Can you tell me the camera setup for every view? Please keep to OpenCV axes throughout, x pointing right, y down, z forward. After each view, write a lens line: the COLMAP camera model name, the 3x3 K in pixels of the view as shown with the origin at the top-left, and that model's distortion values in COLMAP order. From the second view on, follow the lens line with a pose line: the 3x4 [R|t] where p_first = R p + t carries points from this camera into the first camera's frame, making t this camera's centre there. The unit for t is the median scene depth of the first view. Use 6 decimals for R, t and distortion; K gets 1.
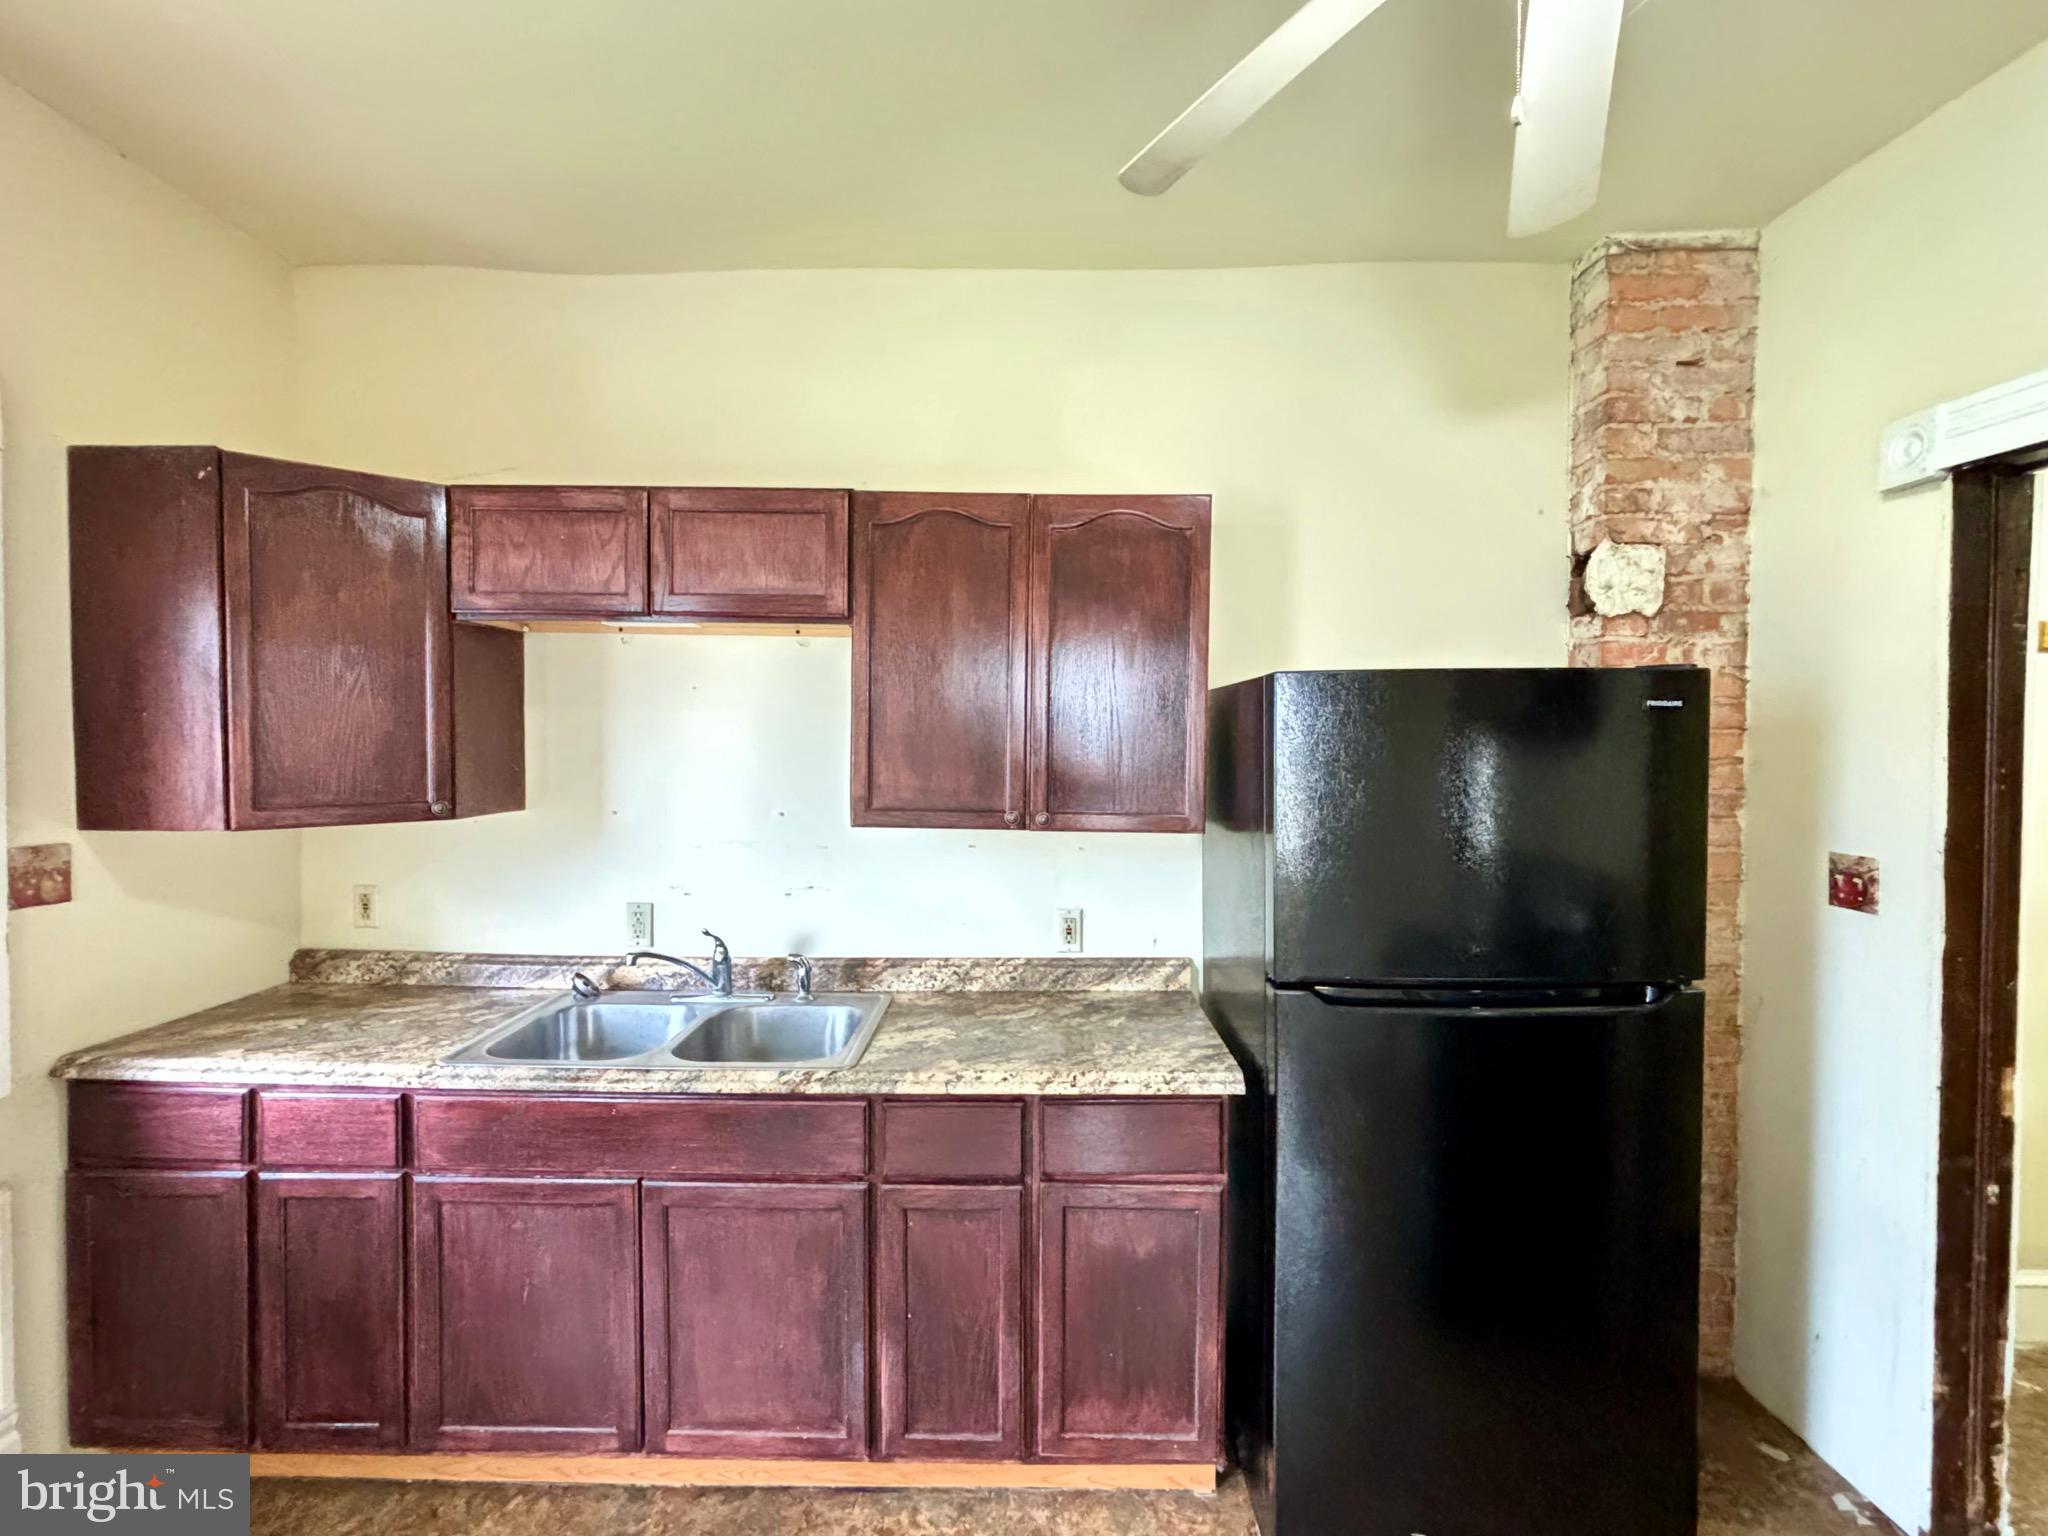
lens RADIAL K [[950.1, 0, 1016.2], [0, 950.1, 761.5], [0, 0, 1]] dist [-0.001688, -0.003189]
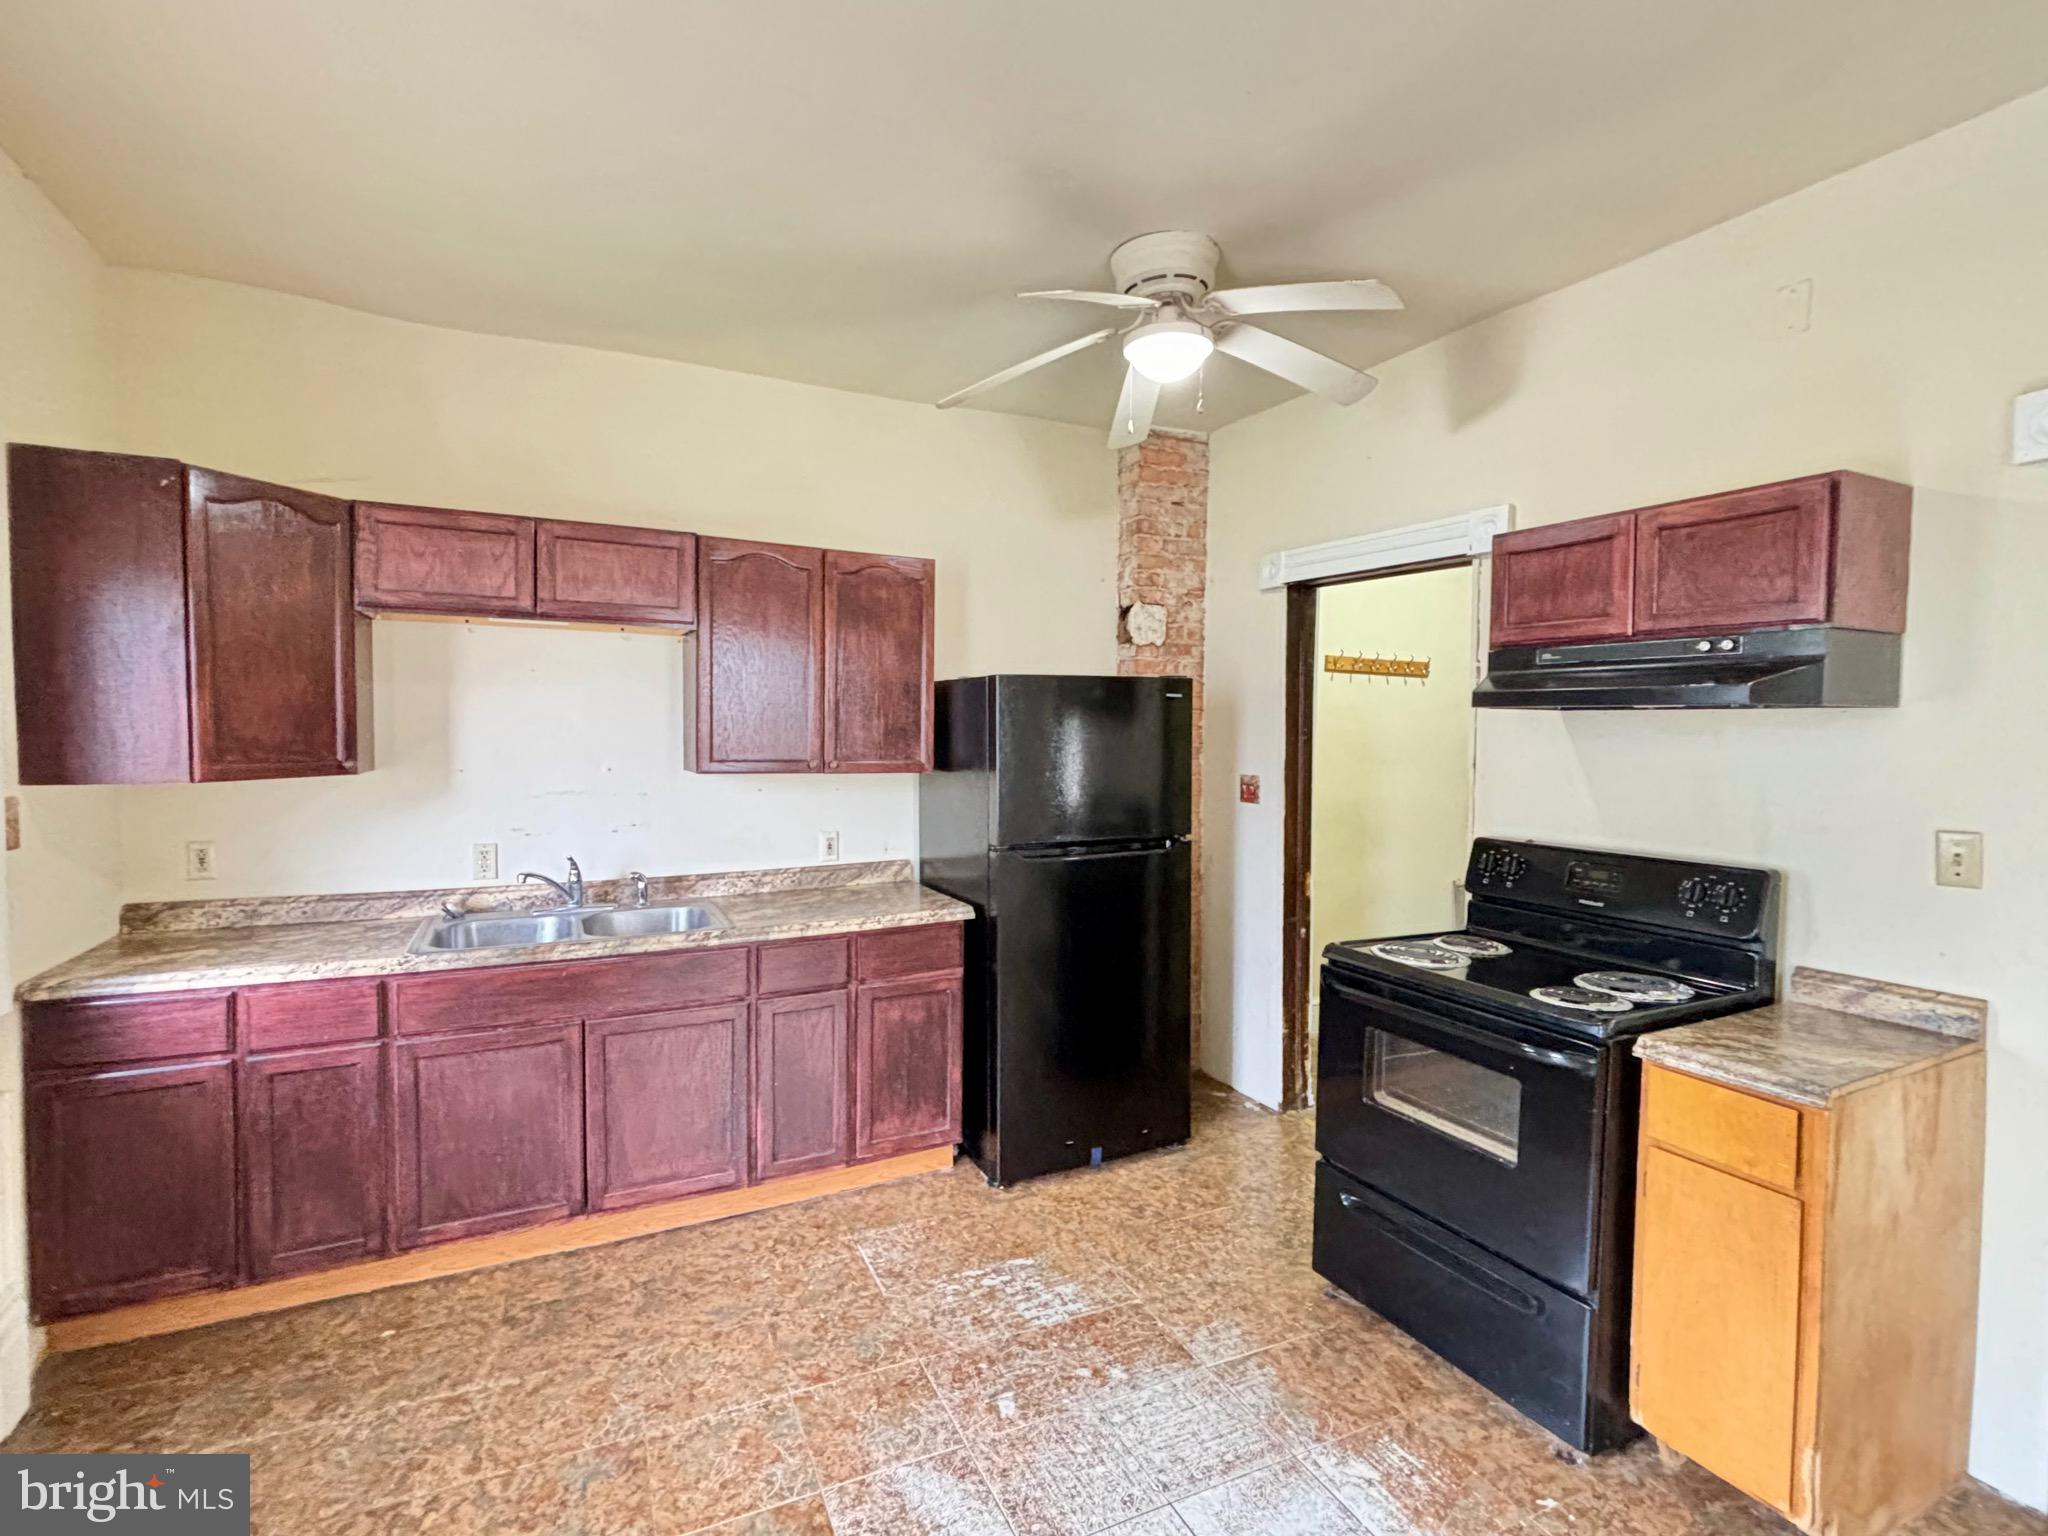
lens RADIAL K [[950.1, 0, 1016.2], [0, 950.1, 761.5], [0, 0, 1]] dist [-0.001688, -0.003189]
pose [[0.888713, -0.014303, 0.458241, -0.401579], [0.007799, 0.999840, 0.016081, 0.031703], [-0.458397, -0.010718, 0.888683, -0.472716]]
